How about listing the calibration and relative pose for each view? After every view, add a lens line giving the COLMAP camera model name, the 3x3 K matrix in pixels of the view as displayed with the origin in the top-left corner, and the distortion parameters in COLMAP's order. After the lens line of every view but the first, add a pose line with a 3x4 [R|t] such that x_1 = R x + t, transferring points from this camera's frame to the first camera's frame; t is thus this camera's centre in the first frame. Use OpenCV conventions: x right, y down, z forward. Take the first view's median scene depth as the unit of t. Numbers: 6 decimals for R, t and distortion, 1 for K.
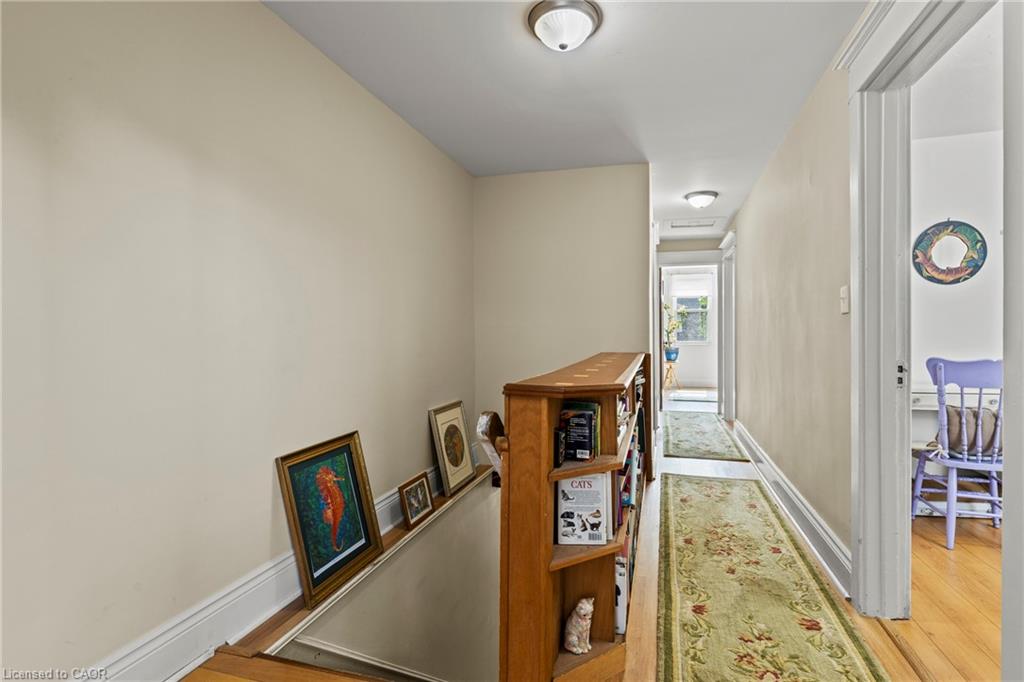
lens RADIAL K [[465.6, 0, 511.3], [0, 465.6, 338.0], [0, 0, 1]] dist [0.003818, 0.000385]
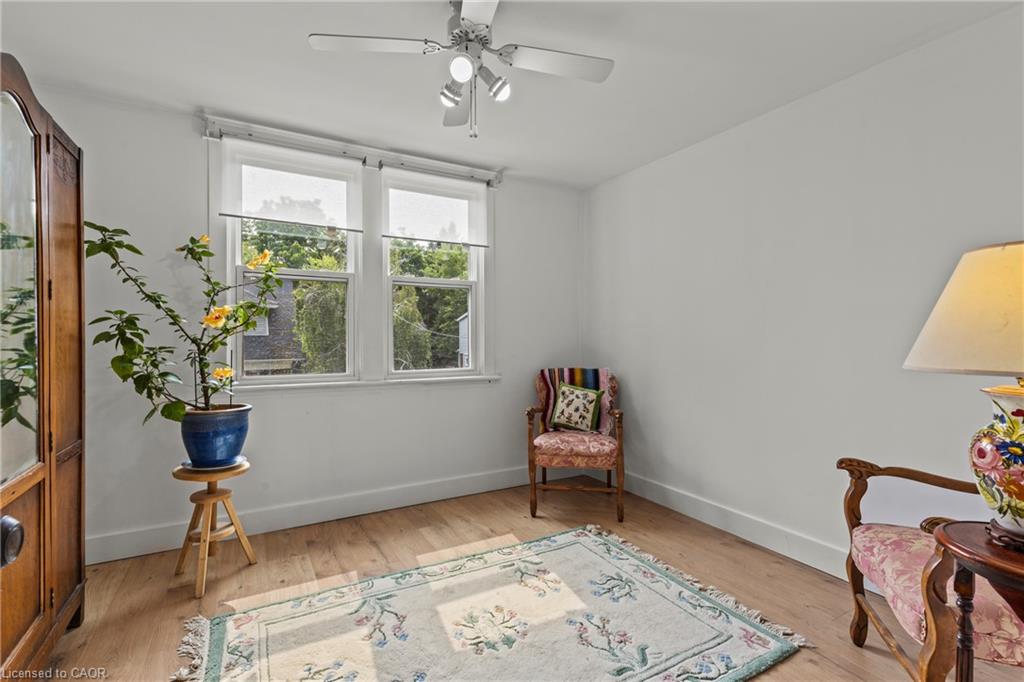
lens RADIAL K [[465.6, 0, 510.6], [0, 465.6, 340.3], [0, 0, 1]] dist [0.003818, 0.000385]
pose [[0.678092, -0.000327, 0.734977, 0.275048], [0.007120, 0.999956, -0.006123, -0.010575], [-0.734942, 0.009385, 0.678065, 0.739060]]
